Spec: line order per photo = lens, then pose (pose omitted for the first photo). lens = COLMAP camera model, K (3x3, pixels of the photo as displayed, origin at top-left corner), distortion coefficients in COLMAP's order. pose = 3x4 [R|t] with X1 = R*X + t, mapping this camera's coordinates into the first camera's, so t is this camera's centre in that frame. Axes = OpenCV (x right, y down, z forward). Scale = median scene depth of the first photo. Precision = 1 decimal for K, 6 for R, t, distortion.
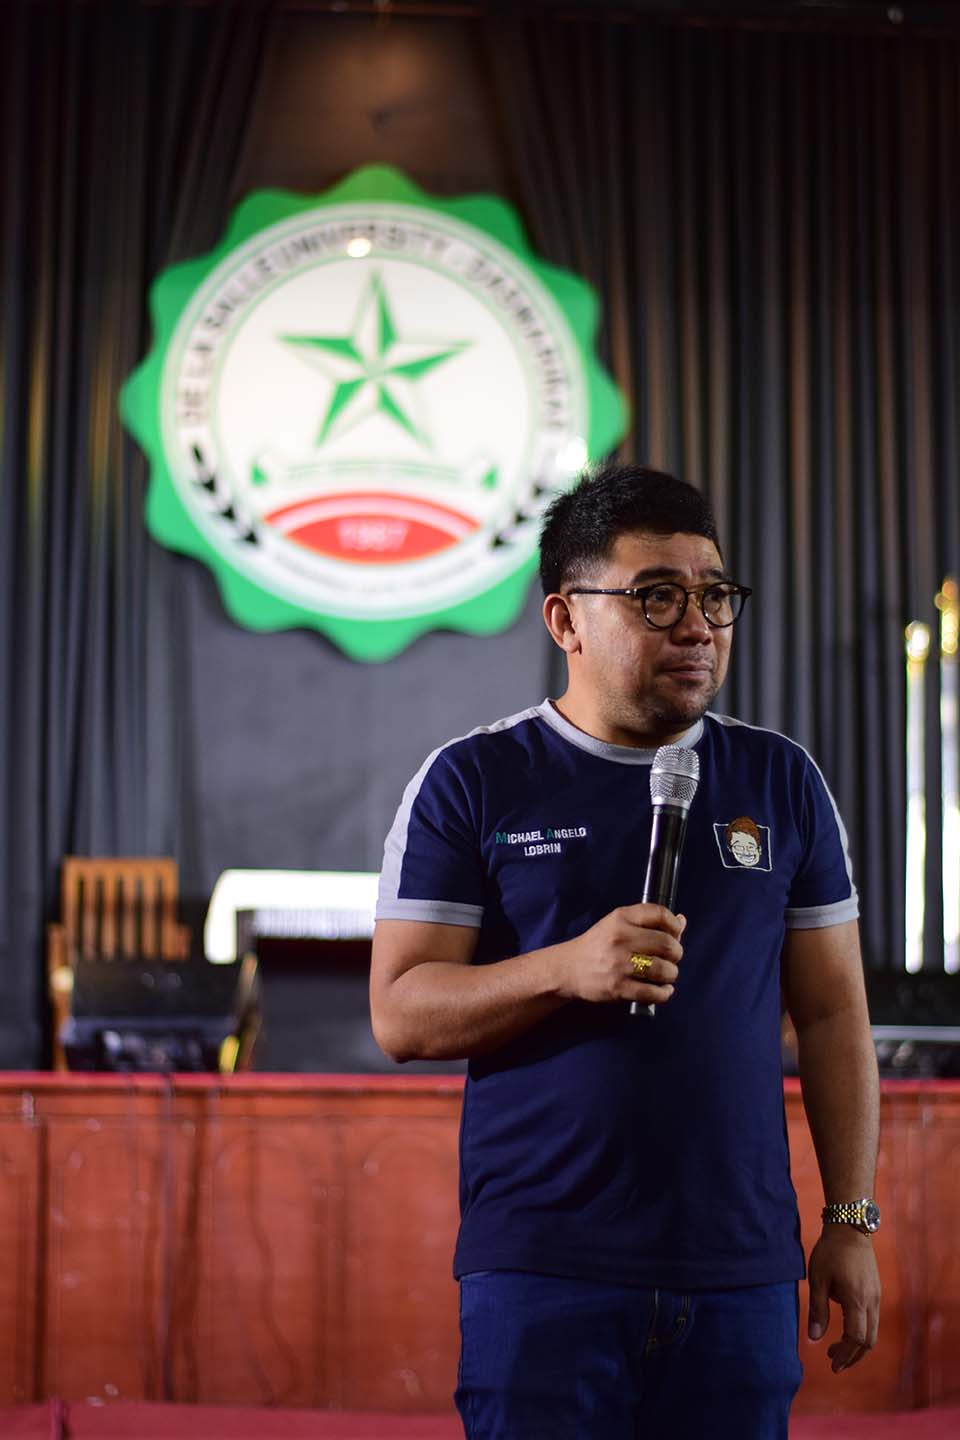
lens RADIAL K [[3395.6, 0, 447.6], [0, 3395.6, 556.2], [0, 0, 1]] dist [-0.024147, 0.000000]
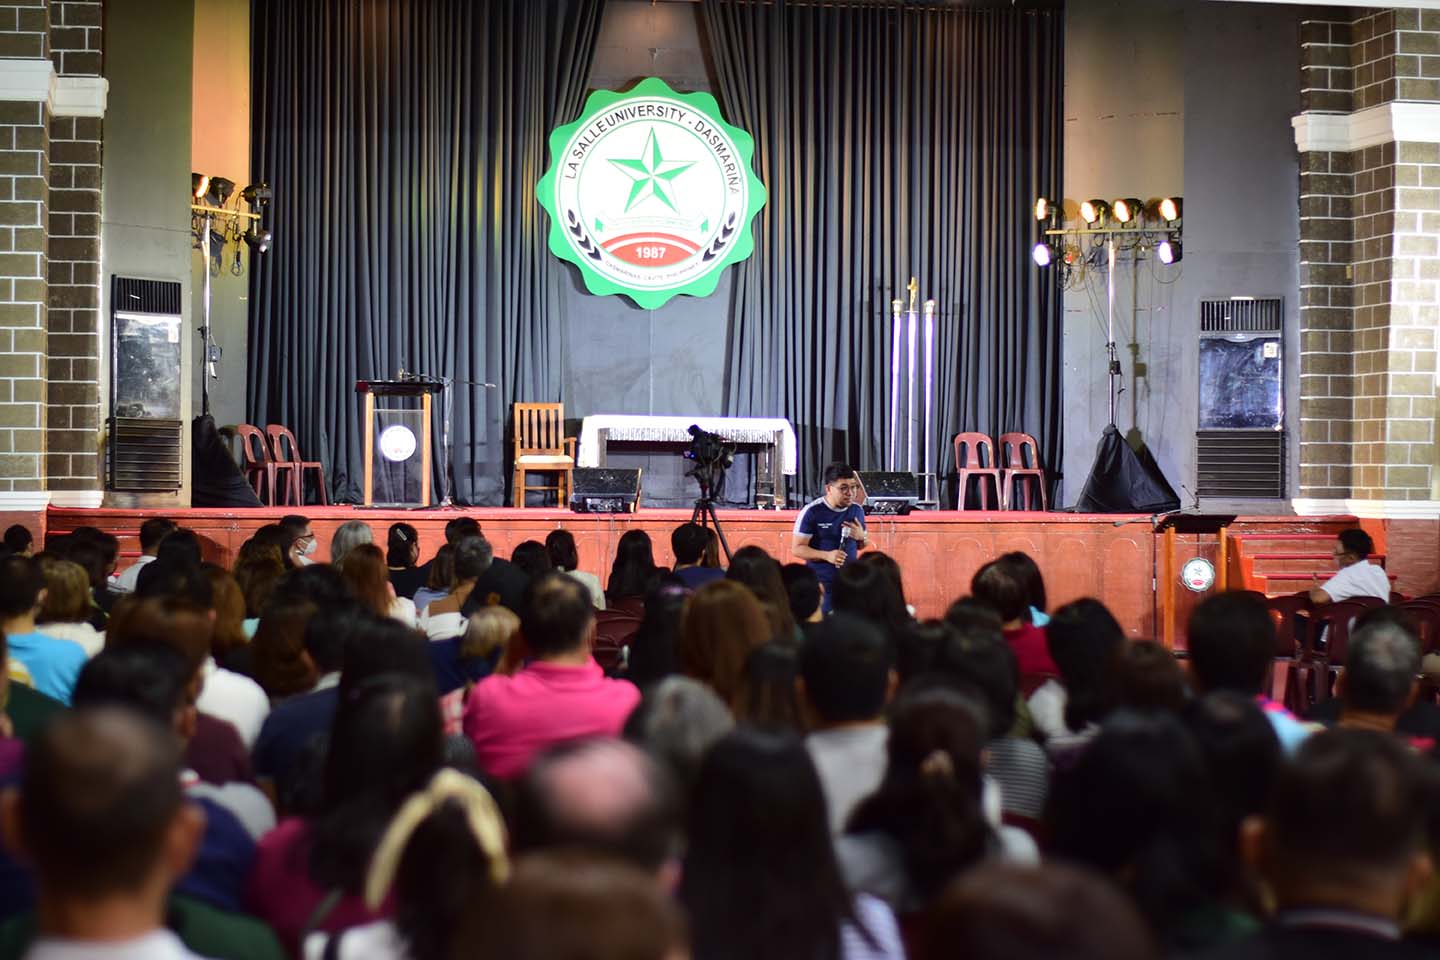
lens RADIAL K [[3395.6, 0, 717.9], [0, 3395.6, 483.5], [0, 0, 1]] dist [-0.024147, 0.000000]
pose [[0.996783, 0.004033, 0.080040, -0.153013], [-0.018542, 0.983239, 0.181376, -0.256888], [-0.077967, -0.182277, 0.980151, -1.166811]]
